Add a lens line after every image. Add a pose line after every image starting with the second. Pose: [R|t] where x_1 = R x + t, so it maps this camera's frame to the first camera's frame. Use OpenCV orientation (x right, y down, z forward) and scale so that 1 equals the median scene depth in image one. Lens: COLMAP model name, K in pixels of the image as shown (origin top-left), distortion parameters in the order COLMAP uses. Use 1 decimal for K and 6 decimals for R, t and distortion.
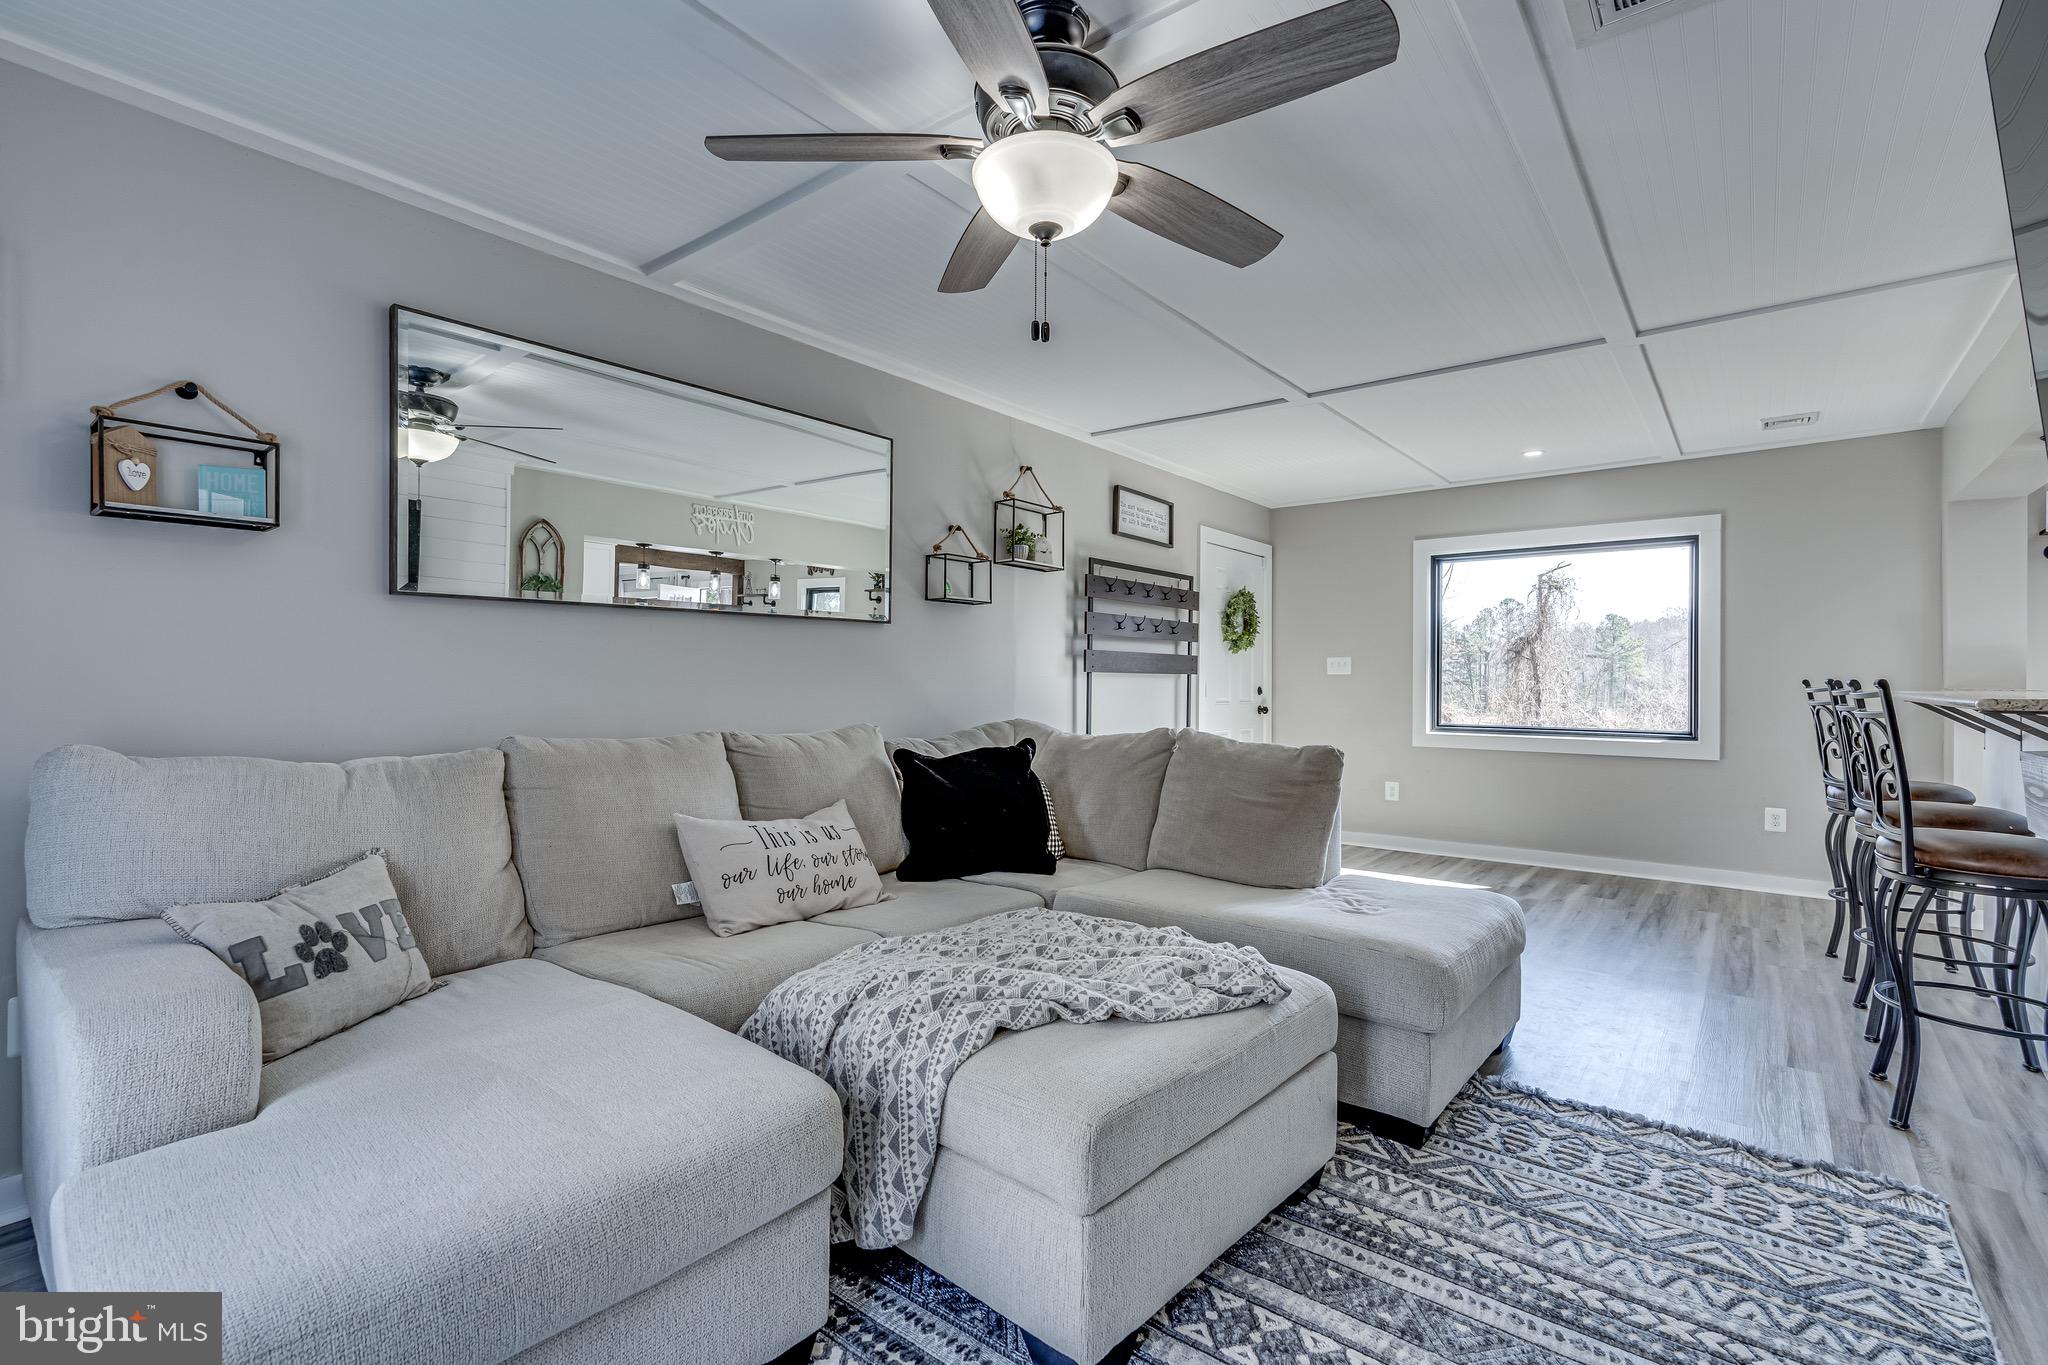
lens RADIAL K [[945.5, 0, 1017.2], [0, 945.5, 676.7], [0, 0, 1]] dist [-0.003445, 0.005743]
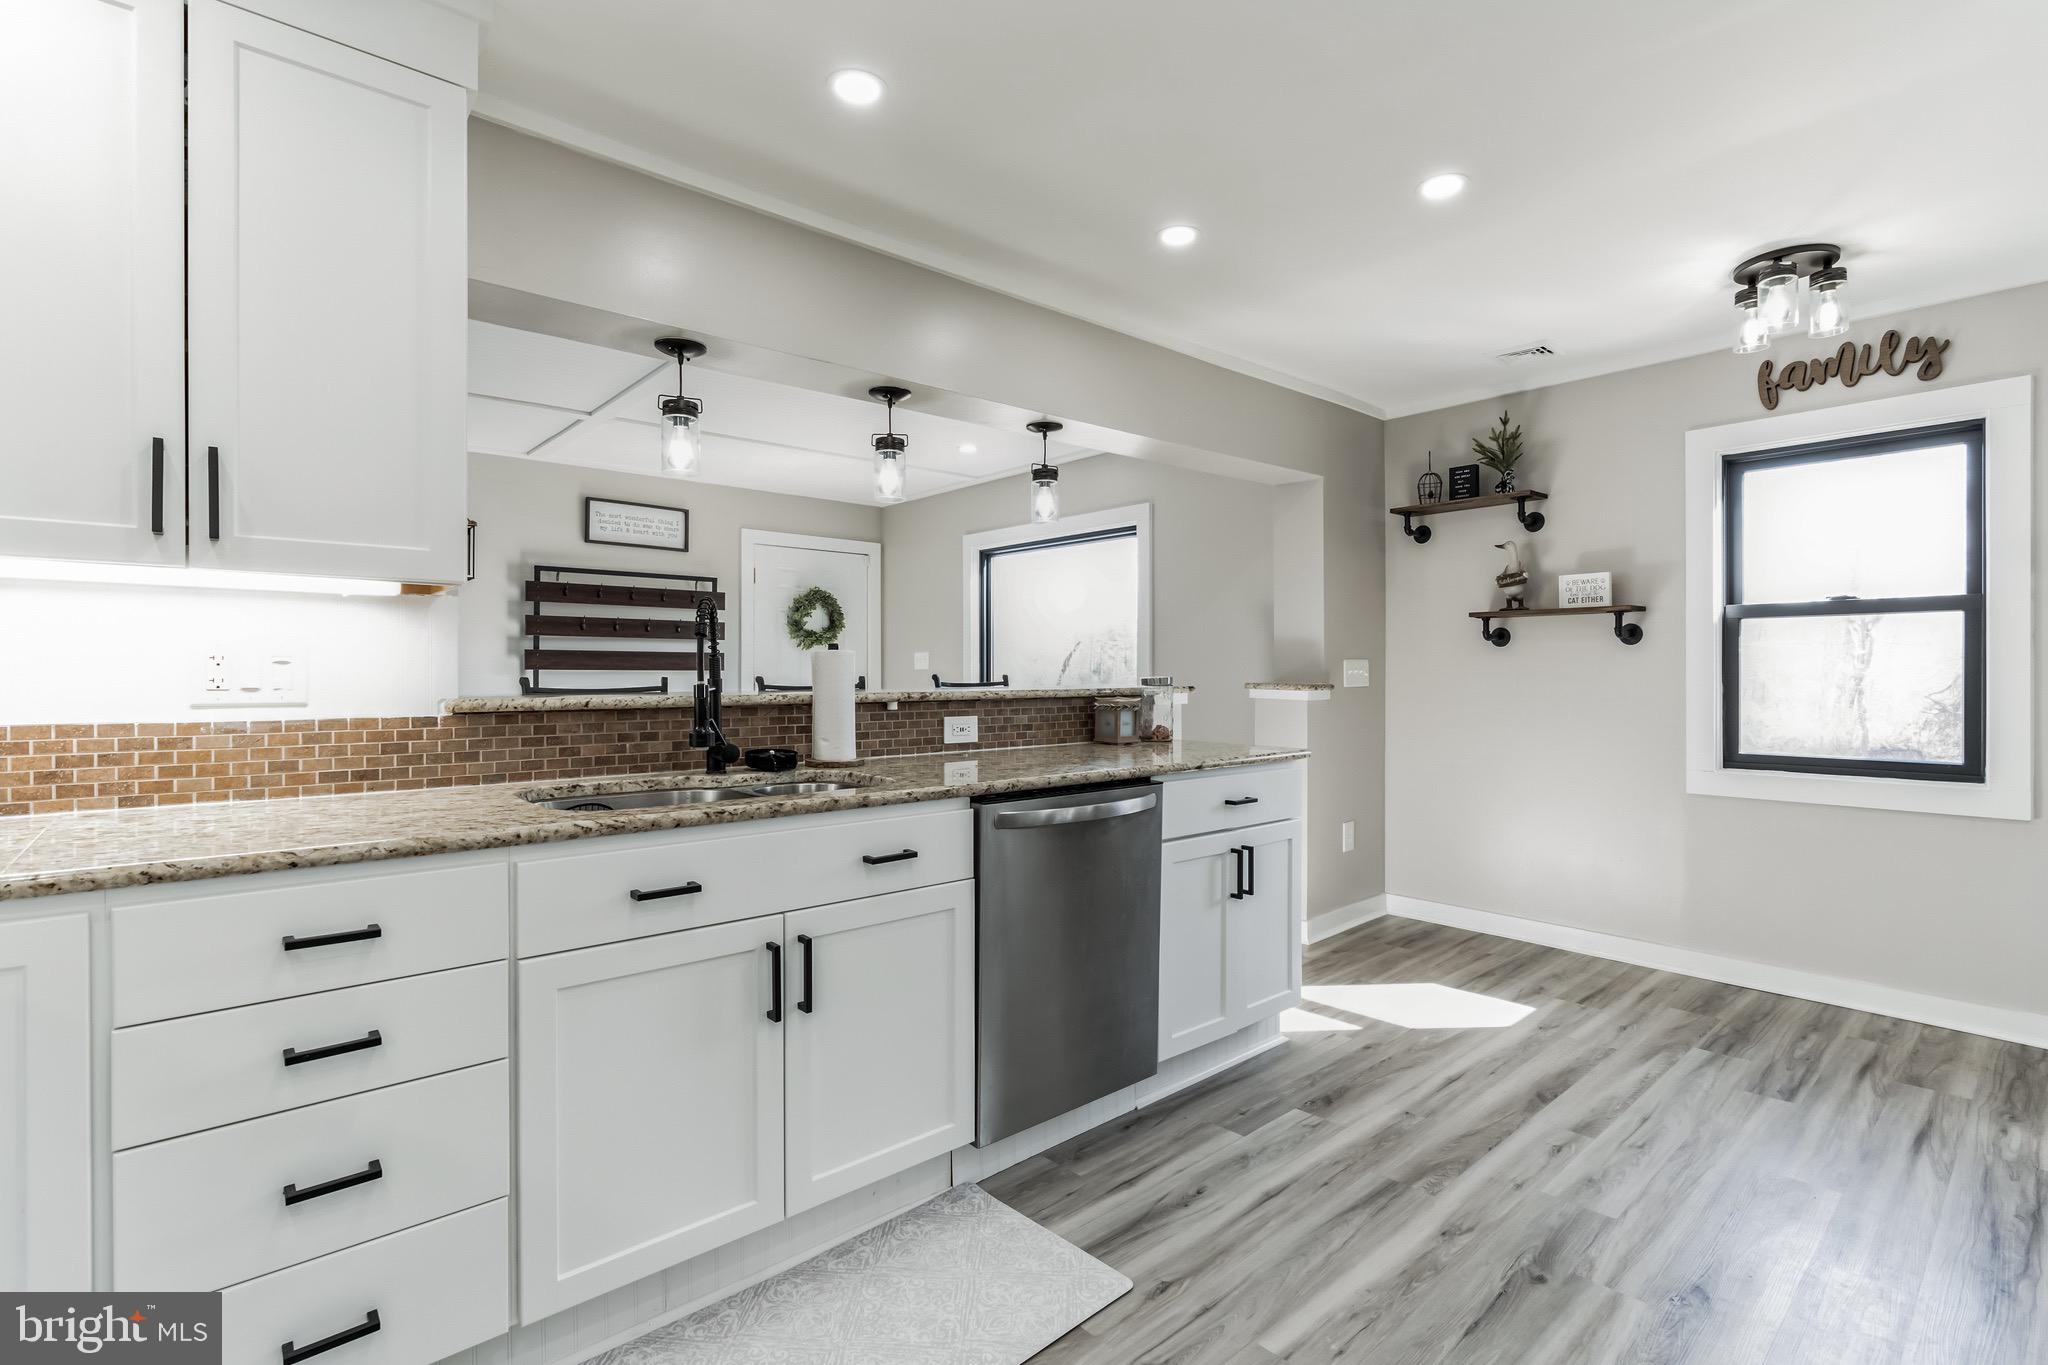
lens RADIAL K [[945.5, 0, 1017.2], [0, 945.5, 676.7], [0, 0, 1]] dist [-0.003445, 0.005743]
pose [[0.981952, -0.006192, -0.189030, 0.731879], [0.007165, 0.999964, 0.004466, 0.002298], [0.188996, -0.005740, 0.981961, 0.022276]]
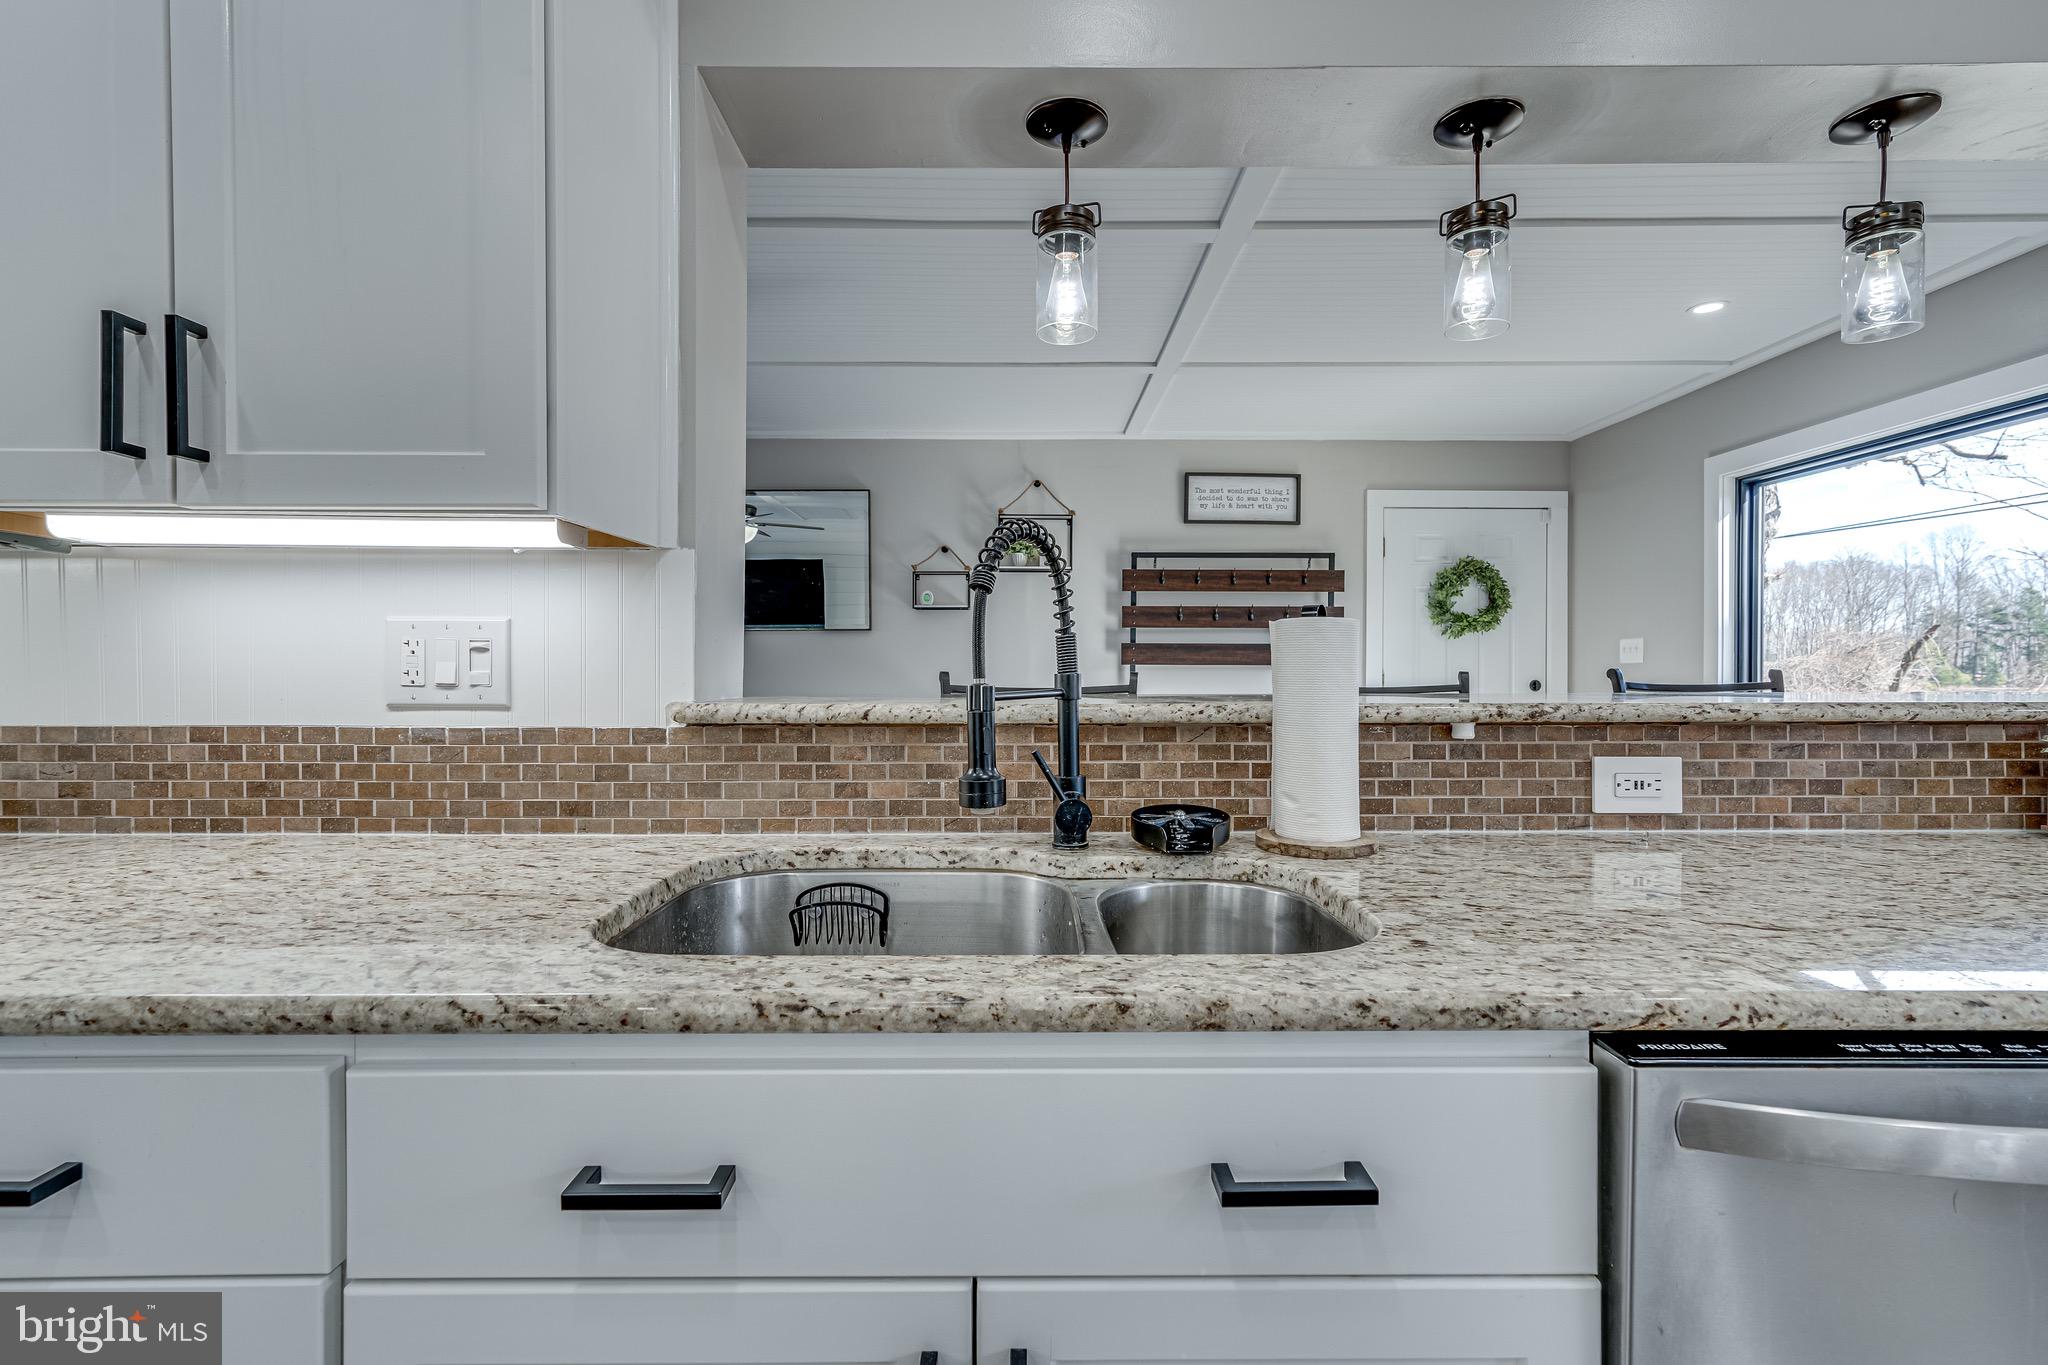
lens RADIAL K [[945.5, 0, 1017.2], [0, 945.5, 676.7], [0, 0, 1]] dist [-0.003445, 0.005743]
pose [[0.626394, -0.000981, -0.779506, 0.696133], [0.005196, 0.999982, 0.002916, 0.003881], [0.779490, -0.005877, 0.626388, 0.231021]]
